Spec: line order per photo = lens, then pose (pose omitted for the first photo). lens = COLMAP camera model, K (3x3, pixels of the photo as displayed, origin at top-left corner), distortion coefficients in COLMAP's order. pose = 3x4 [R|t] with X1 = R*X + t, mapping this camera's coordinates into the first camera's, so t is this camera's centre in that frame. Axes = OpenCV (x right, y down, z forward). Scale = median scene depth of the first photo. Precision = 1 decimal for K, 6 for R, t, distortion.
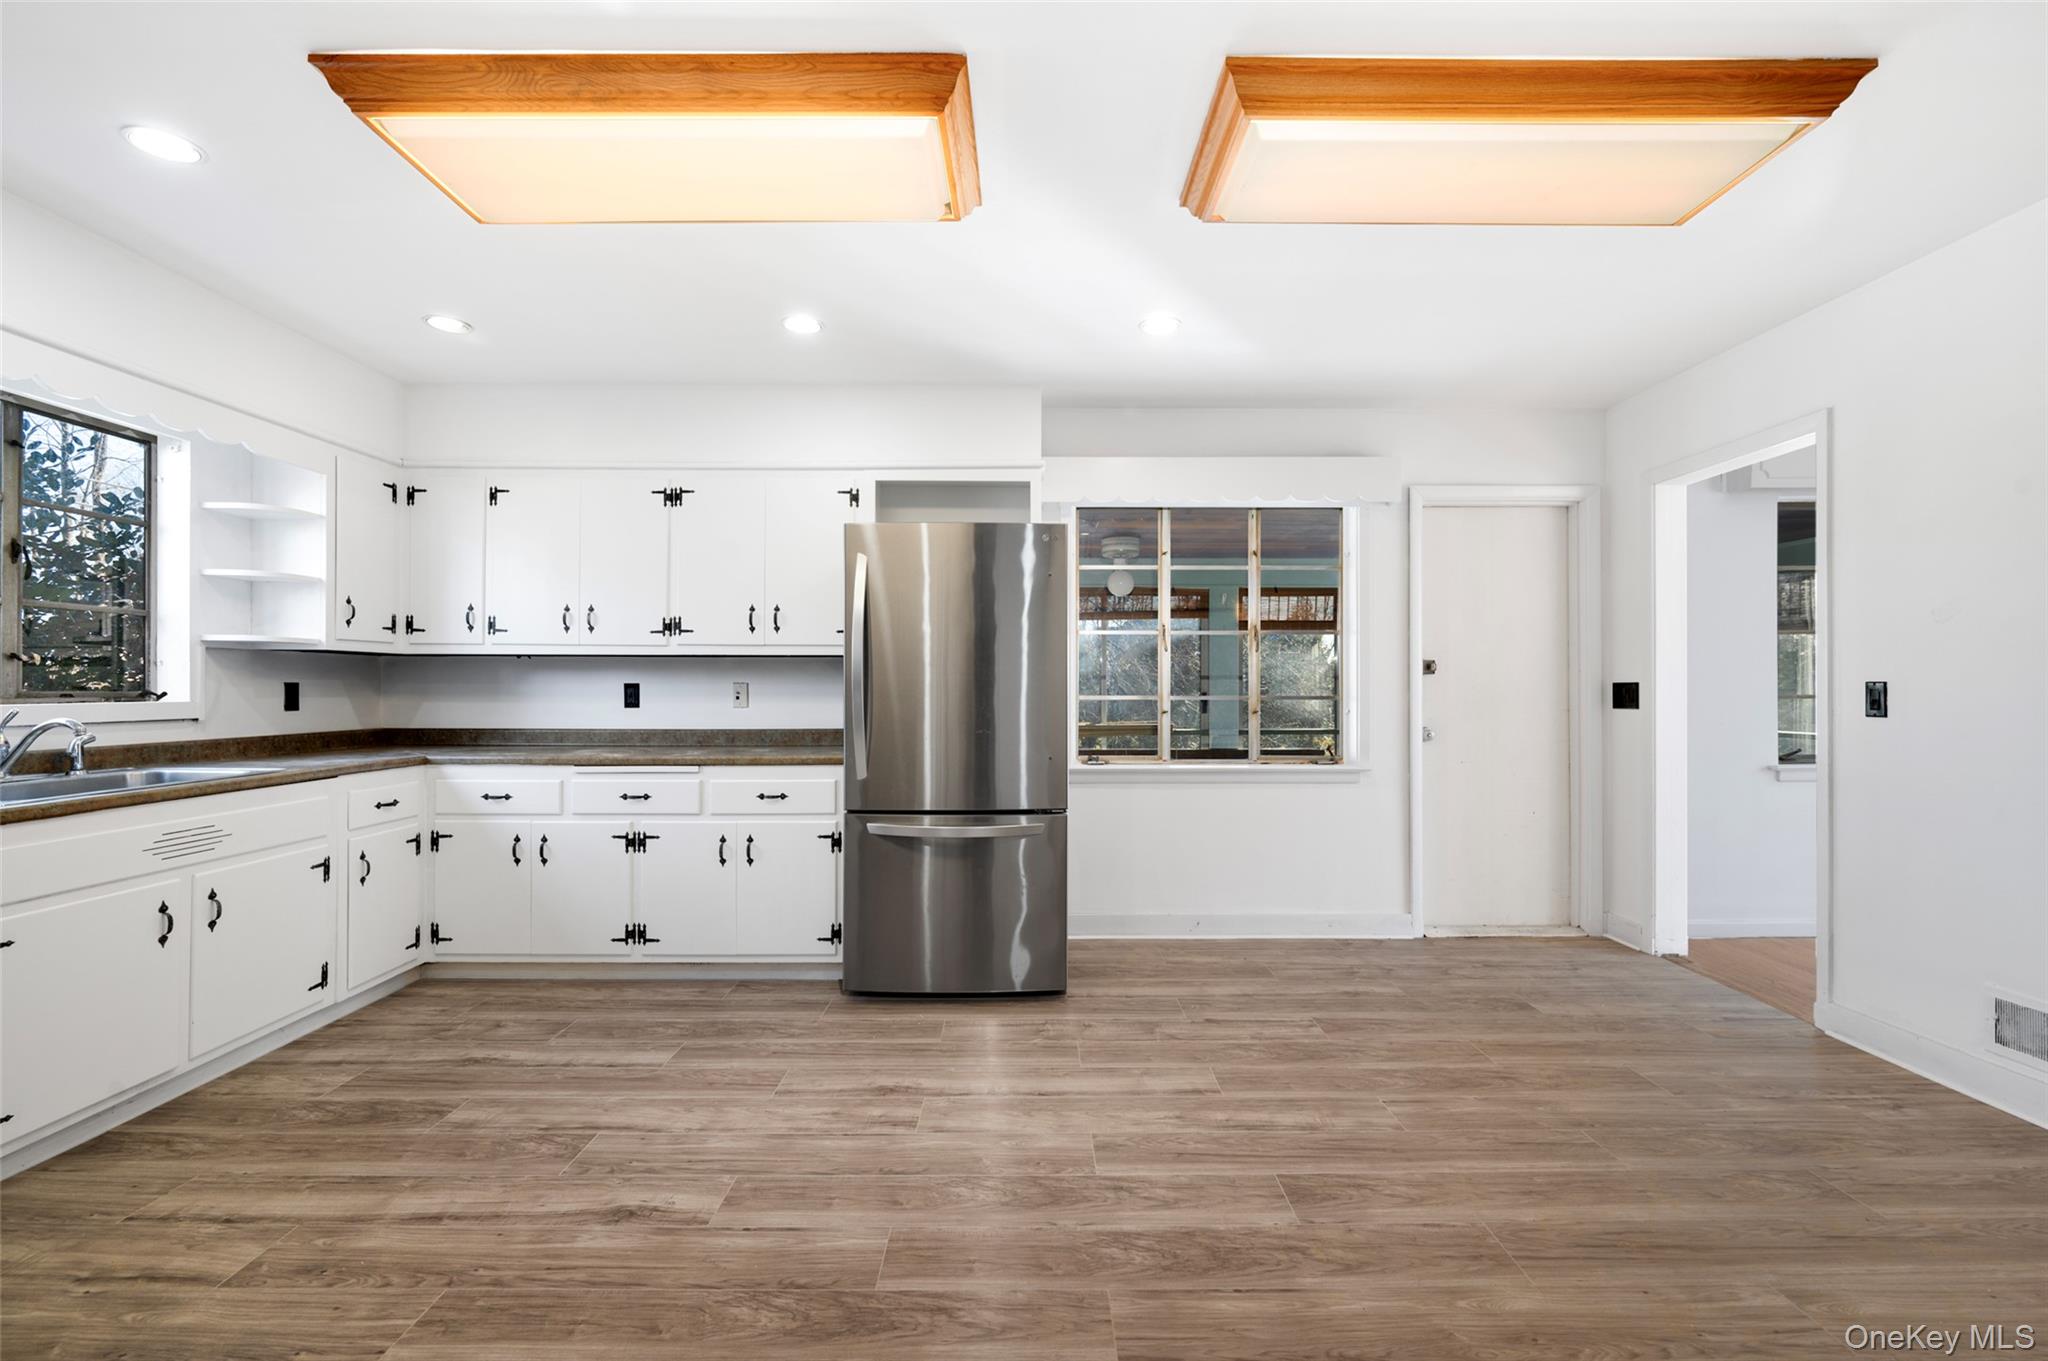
lens RADIAL K [[877.0, 0, 1029.2], [0, 877.0, 690.3], [0, 0, 1]] dist [0.000532, -0.000364]
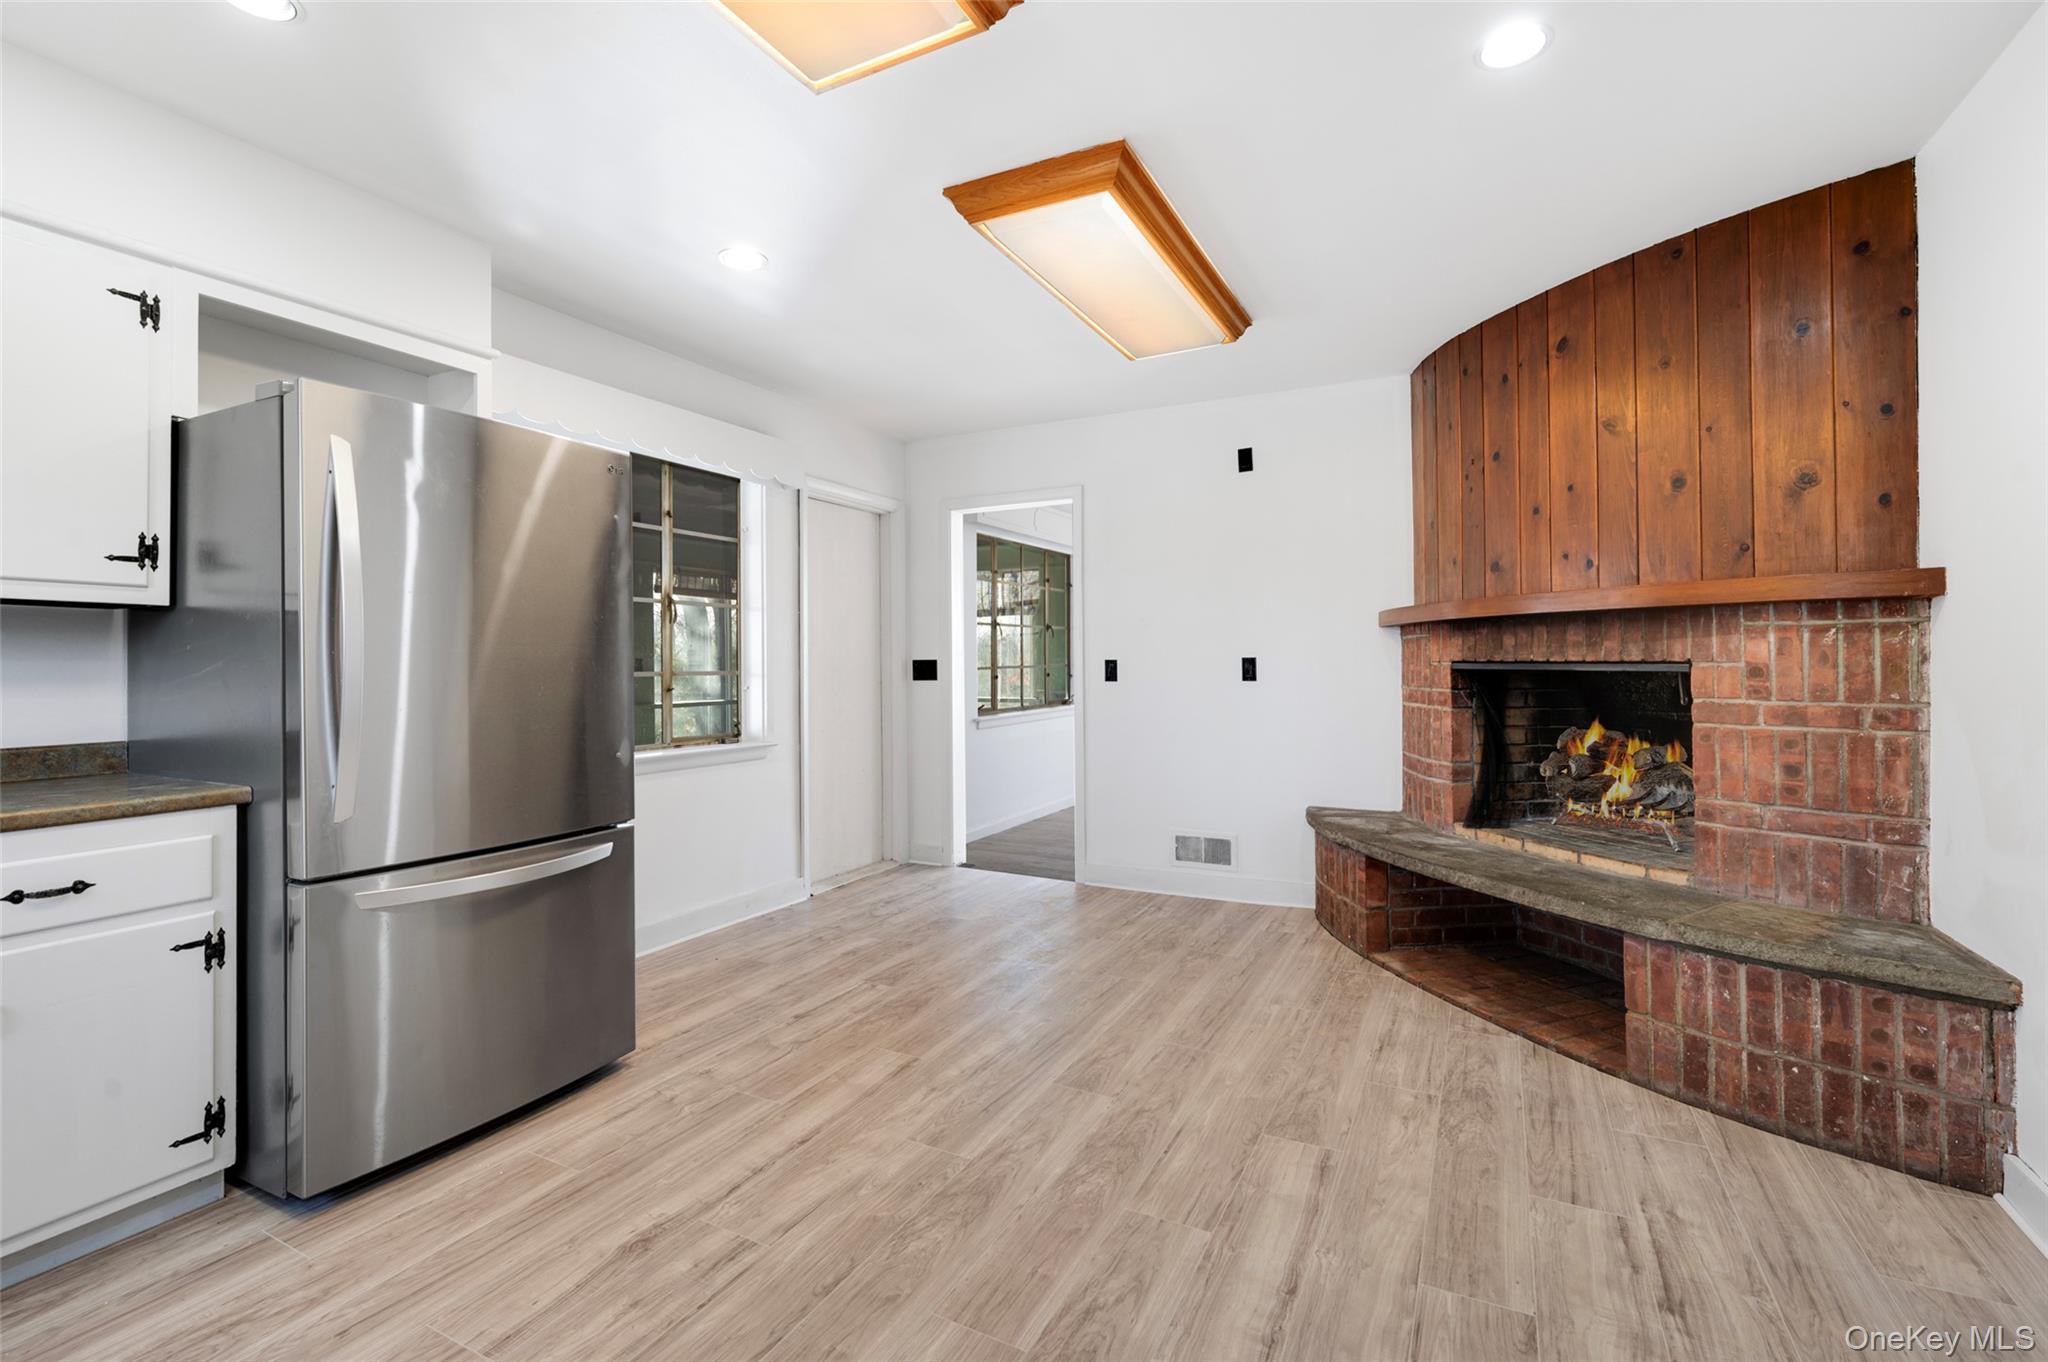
lens RADIAL K [[916.0, 0, 1031.2], [0, 916.0, 662.8], [0, 0, 1]] dist [-0.004330, -0.000358]
pose [[0.443833, 0.000085, 0.896109, -0.583682], [0.002293, 0.999997, -0.001230, -0.003500], [-0.896106, 0.002601, 0.443832, 0.345087]]
